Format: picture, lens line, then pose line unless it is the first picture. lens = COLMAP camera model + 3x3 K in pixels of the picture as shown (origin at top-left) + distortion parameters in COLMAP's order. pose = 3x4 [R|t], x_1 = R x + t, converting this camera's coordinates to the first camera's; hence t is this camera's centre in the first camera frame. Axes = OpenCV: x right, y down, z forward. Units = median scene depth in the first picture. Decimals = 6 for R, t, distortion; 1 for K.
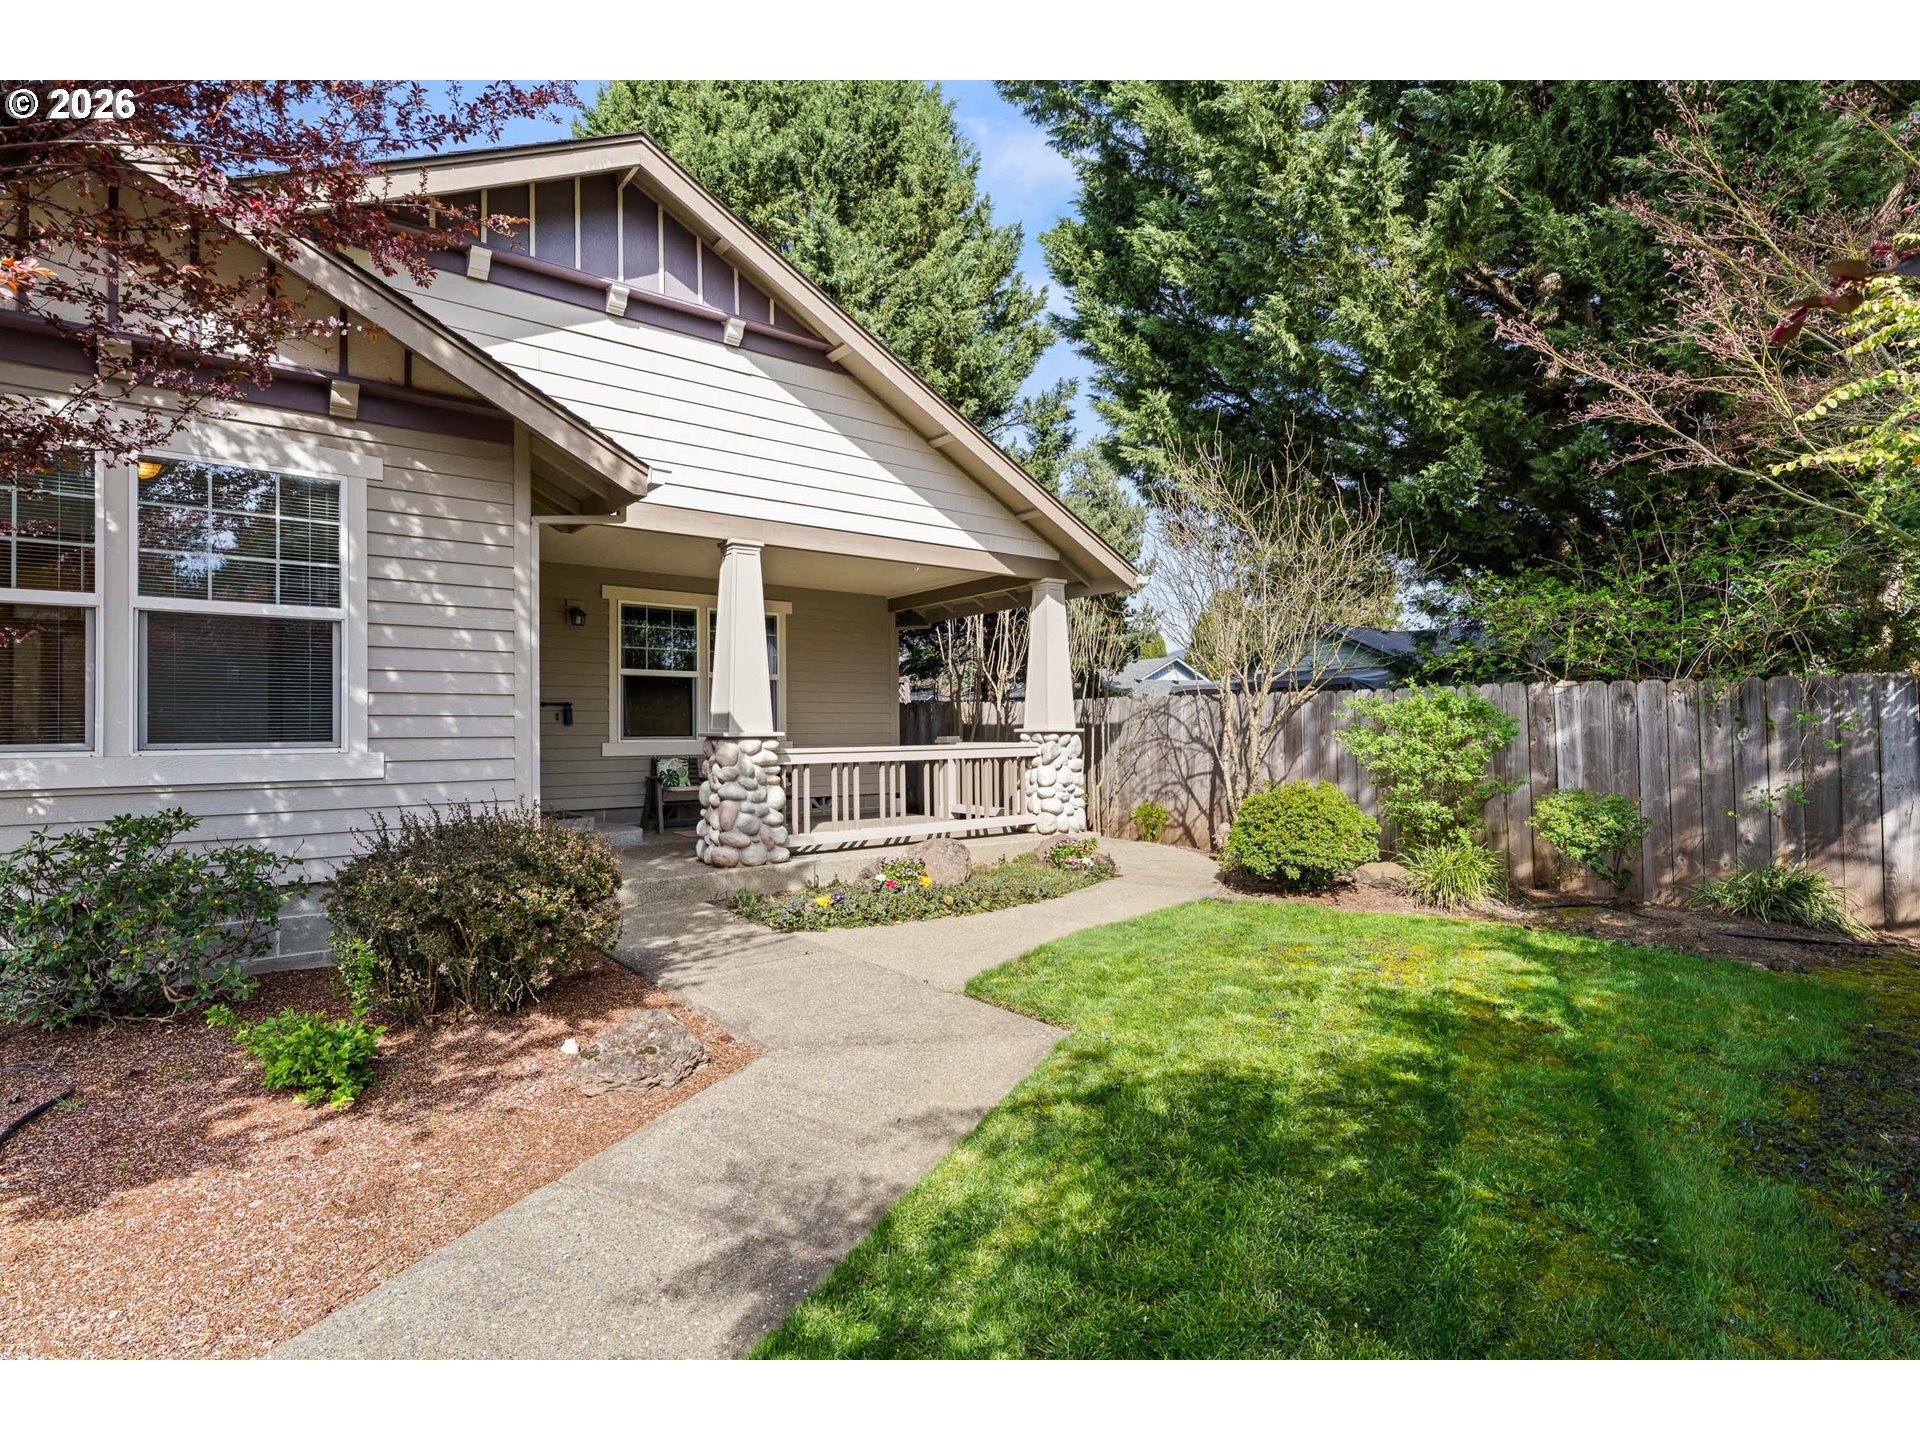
lens RADIAL K [[904.2, 0, 1029.0], [0, 904.2, 708.3], [0, 0, 1]] dist [0.004250, 0.001243]
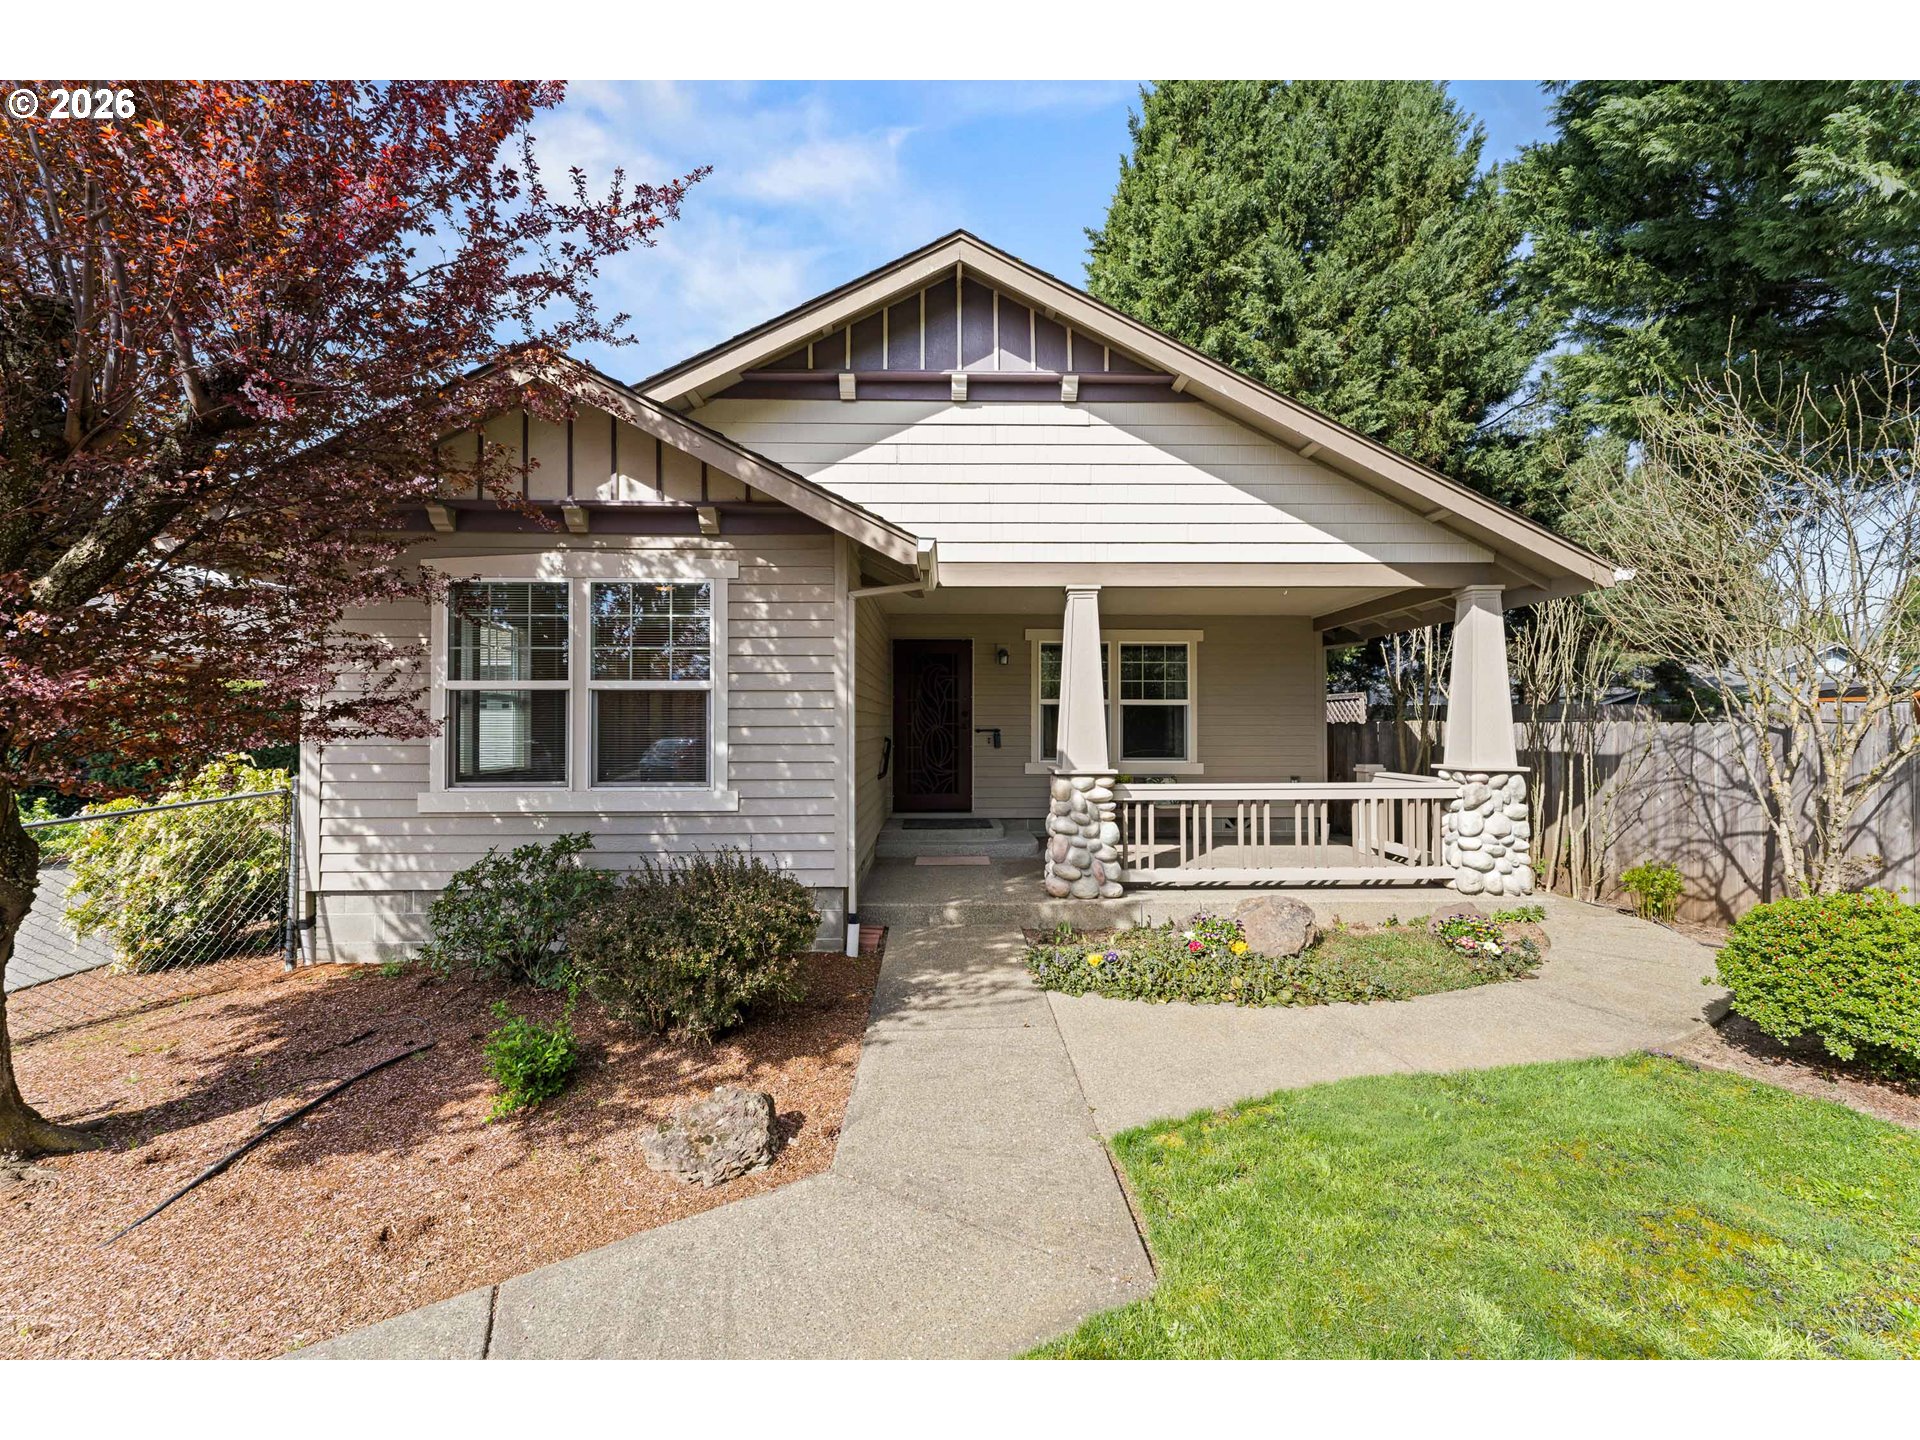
lens RADIAL K [[777.0, 0, 992.5], [0, 777.0, 711.7], [0, 0, 1]] dist [0.001514, 0.000342]
pose [[0.788381, 0.004075, -0.615173, 0.149150], [-0.000765, 0.999984, 0.005644, -0.042373], [0.615186, -0.003979, 0.788372, 0.216340]]
